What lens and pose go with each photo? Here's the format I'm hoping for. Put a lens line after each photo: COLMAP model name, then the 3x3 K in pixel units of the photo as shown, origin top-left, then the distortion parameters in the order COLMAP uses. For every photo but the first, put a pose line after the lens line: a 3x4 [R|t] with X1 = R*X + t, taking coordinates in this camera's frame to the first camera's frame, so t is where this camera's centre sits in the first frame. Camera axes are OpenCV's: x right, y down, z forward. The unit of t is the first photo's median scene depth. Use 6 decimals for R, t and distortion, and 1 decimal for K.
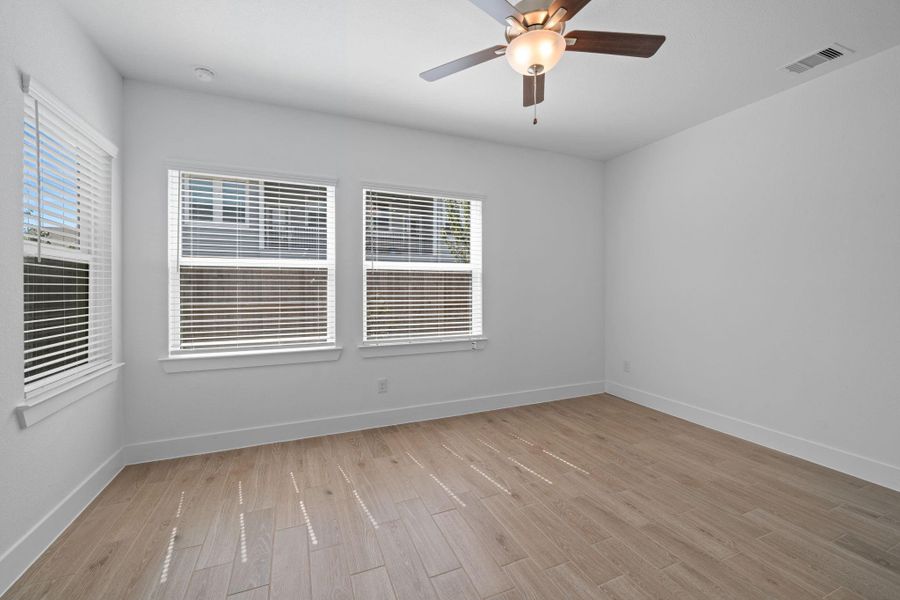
lens RADIAL K [[371.1, 0, 450.0], [0, 371.1, 300.0], [0, 0, 1]] dist [0.000599, 0.000157]
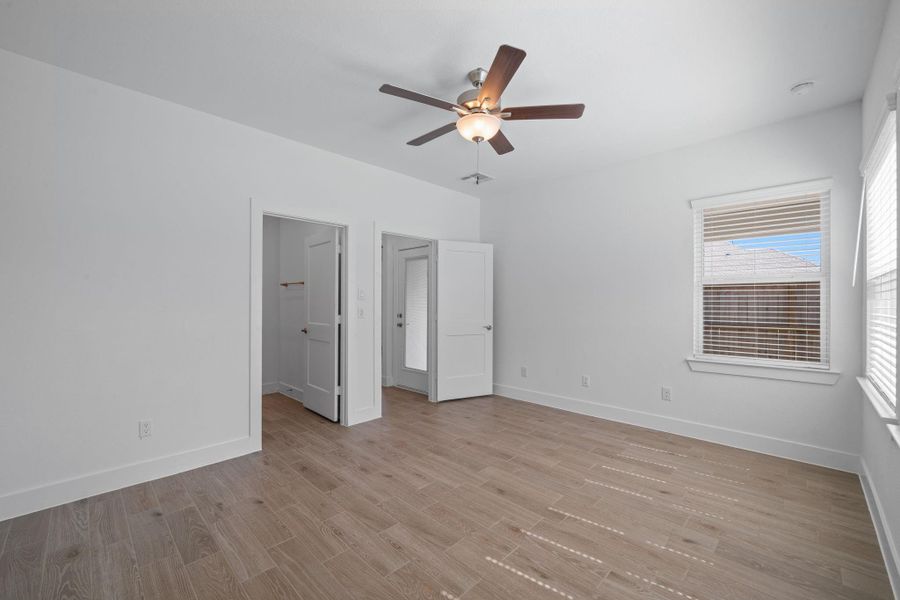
lens RADIAL K [[371.1, 0, 450.0], [0, 371.1, 300.0], [0, 0, 1]] dist [0.000599, 0.000157]
pose [[-0.922341, -0.002077, -0.386371, 0.675332], [-0.011316, 0.999702, 0.021639, -0.059549], [0.386211, 0.024331, -0.922090, 1.753617]]
